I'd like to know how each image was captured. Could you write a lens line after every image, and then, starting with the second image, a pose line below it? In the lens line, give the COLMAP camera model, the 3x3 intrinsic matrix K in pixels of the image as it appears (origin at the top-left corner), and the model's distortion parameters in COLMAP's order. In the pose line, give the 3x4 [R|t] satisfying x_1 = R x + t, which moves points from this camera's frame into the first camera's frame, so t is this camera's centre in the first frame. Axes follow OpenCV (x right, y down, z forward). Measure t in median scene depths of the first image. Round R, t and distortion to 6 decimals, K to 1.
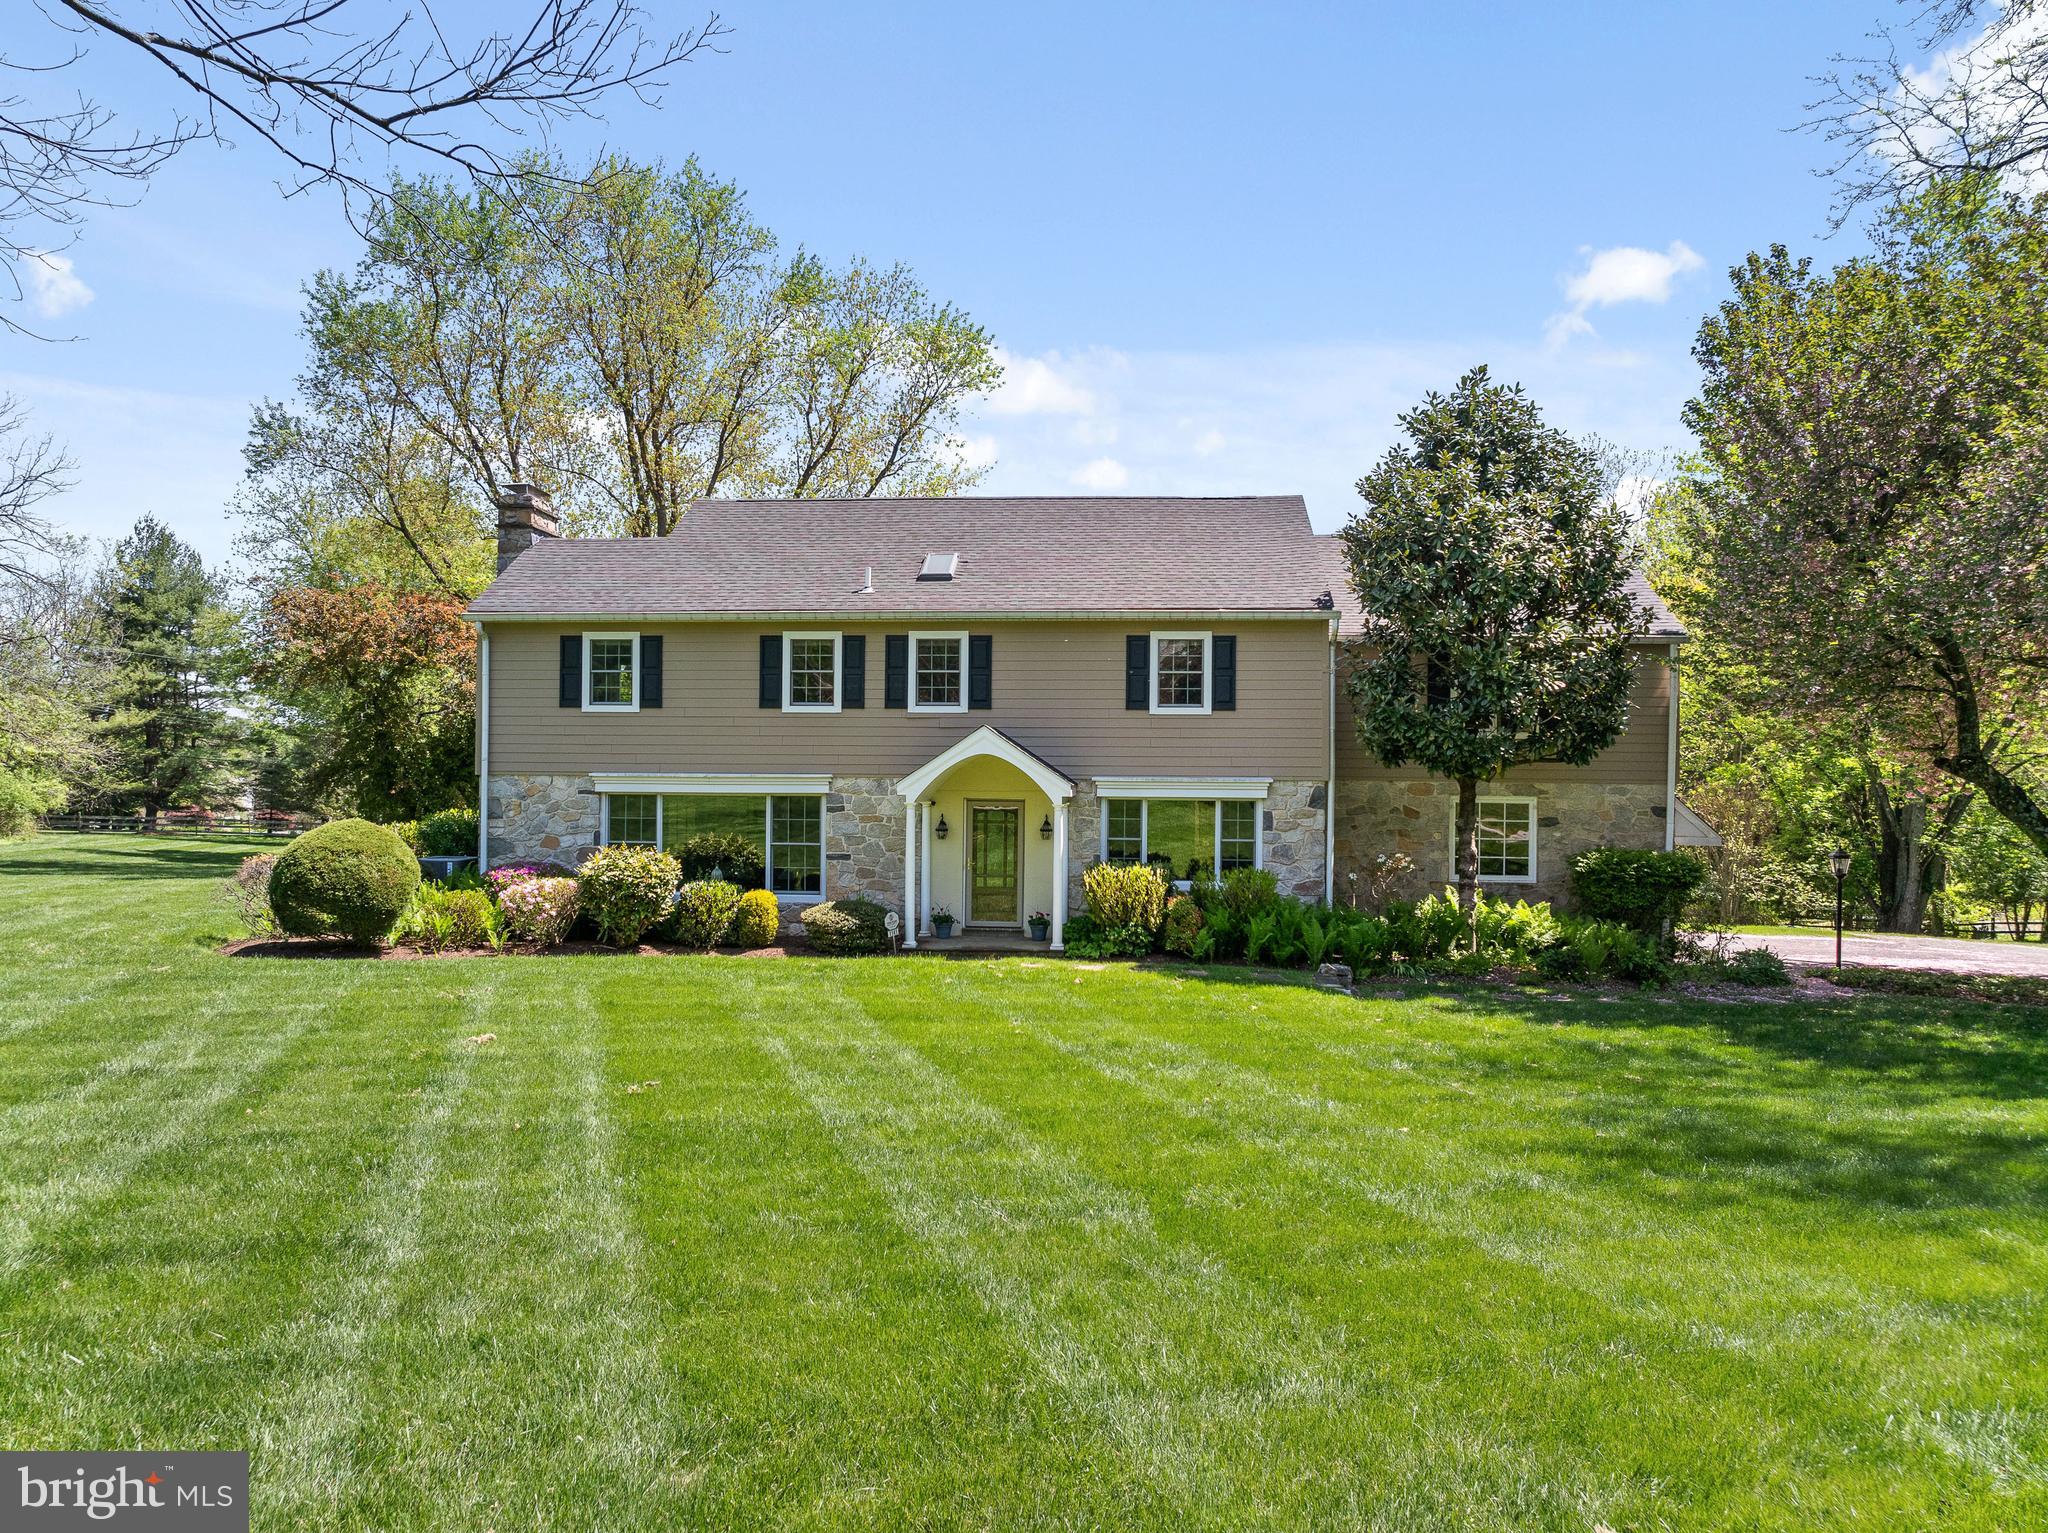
lens RADIAL K [[1427.4, 0, 1024.0], [0, 1427.4, 766.5], [0, 0, 1]] dist [-0.033791, -0.000274]
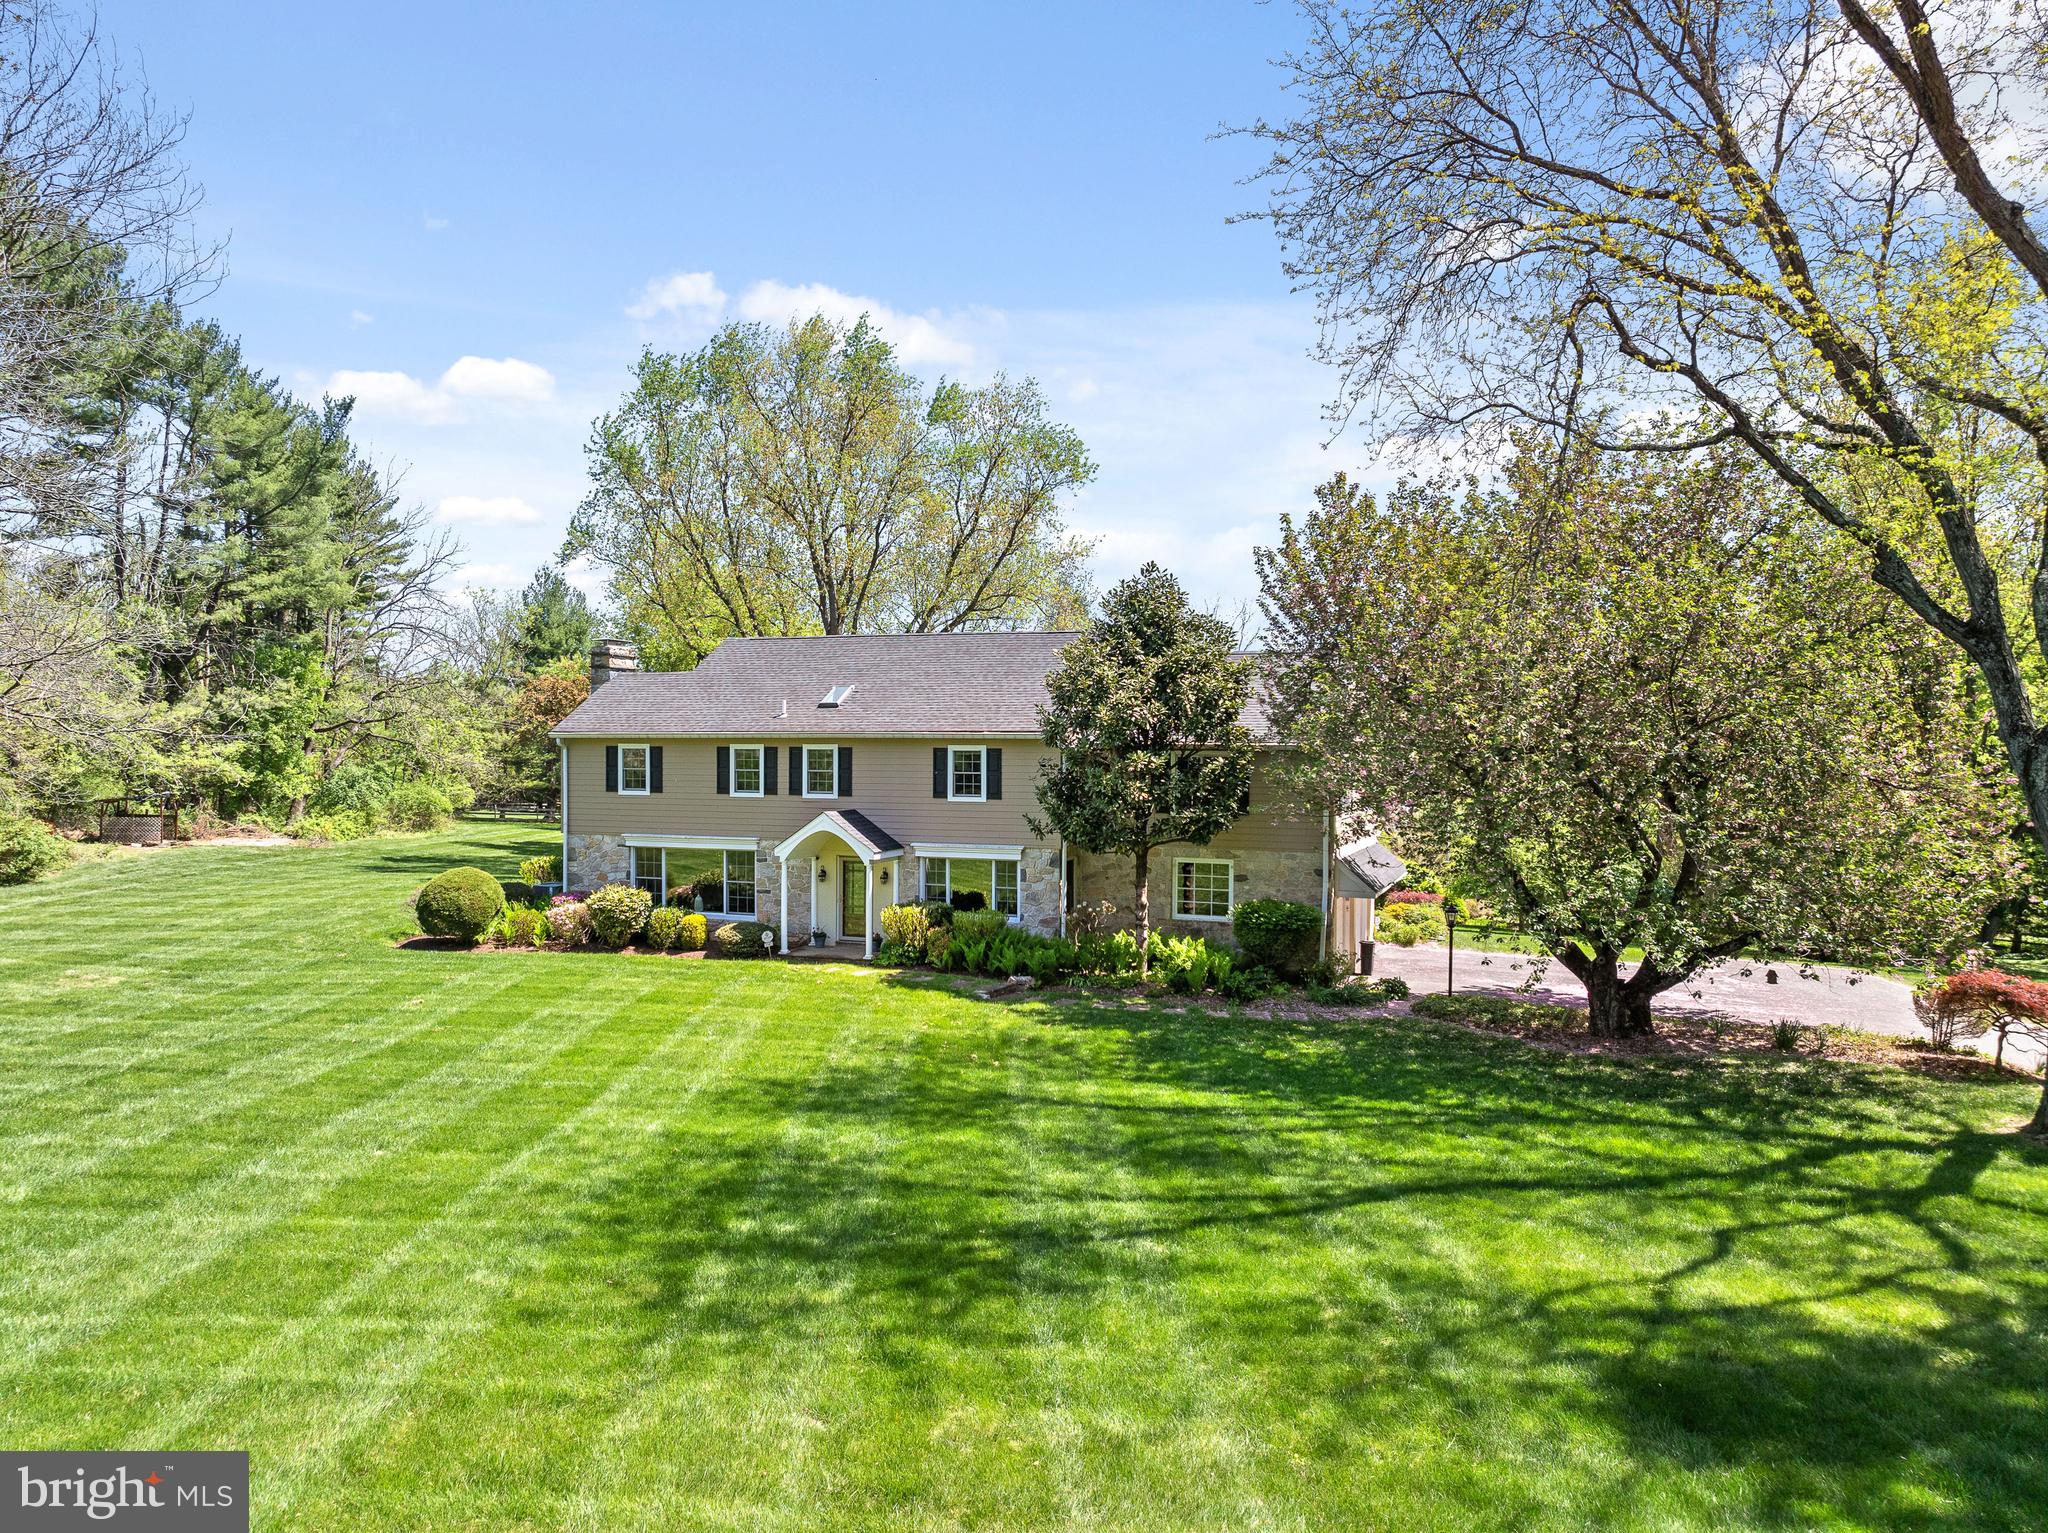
lens RADIAL K [[1427.4, 0, 1024.0], [0, 1427.4, 766.5], [0, 0, 1]] dist [-0.033791, -0.000274]
pose [[0.960290, 0.000108, -0.279003, 0.567558], [0.005980, 0.999762, 0.020967, -0.101638], [0.278939, -0.021802, 0.960061, -0.389416]]
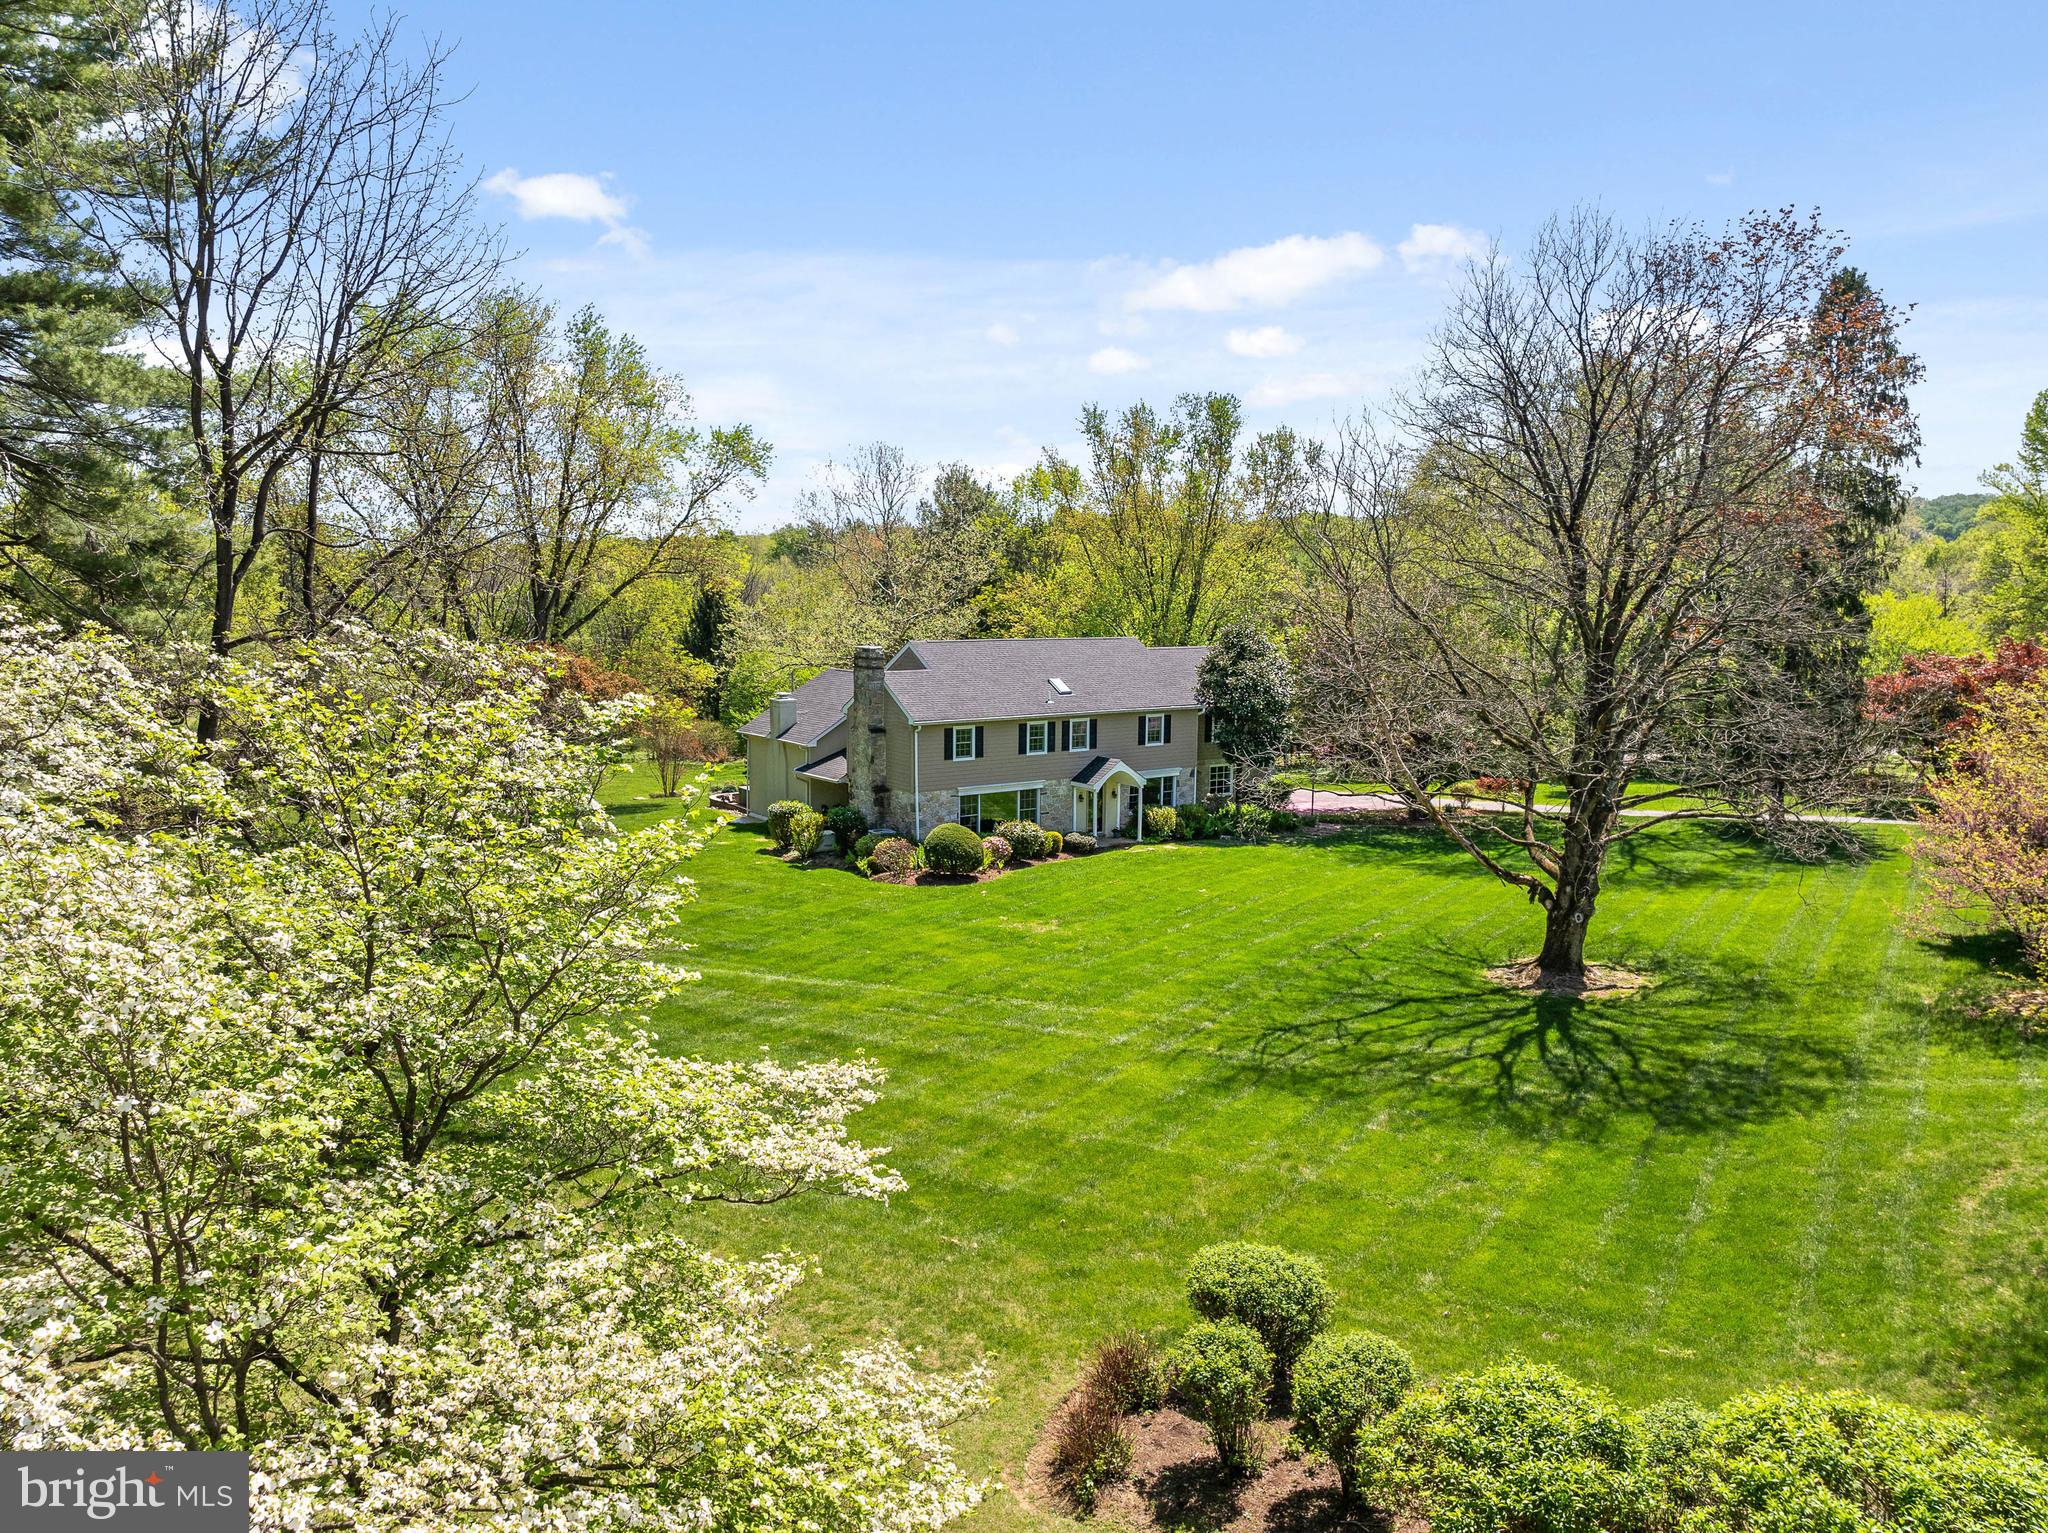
lens RADIAL K [[1427.4, 0, 1024.0], [0, 1427.4, 766.5], [0, 0, 1]] dist [-0.033791, -0.000274]
pose [[0.770257, -0.083655, 0.632223, -1.689939], [-0.005635, 0.990428, 0.137918, -0.350183], [-0.637709, -0.109795, 0.762413, -0.818785]]
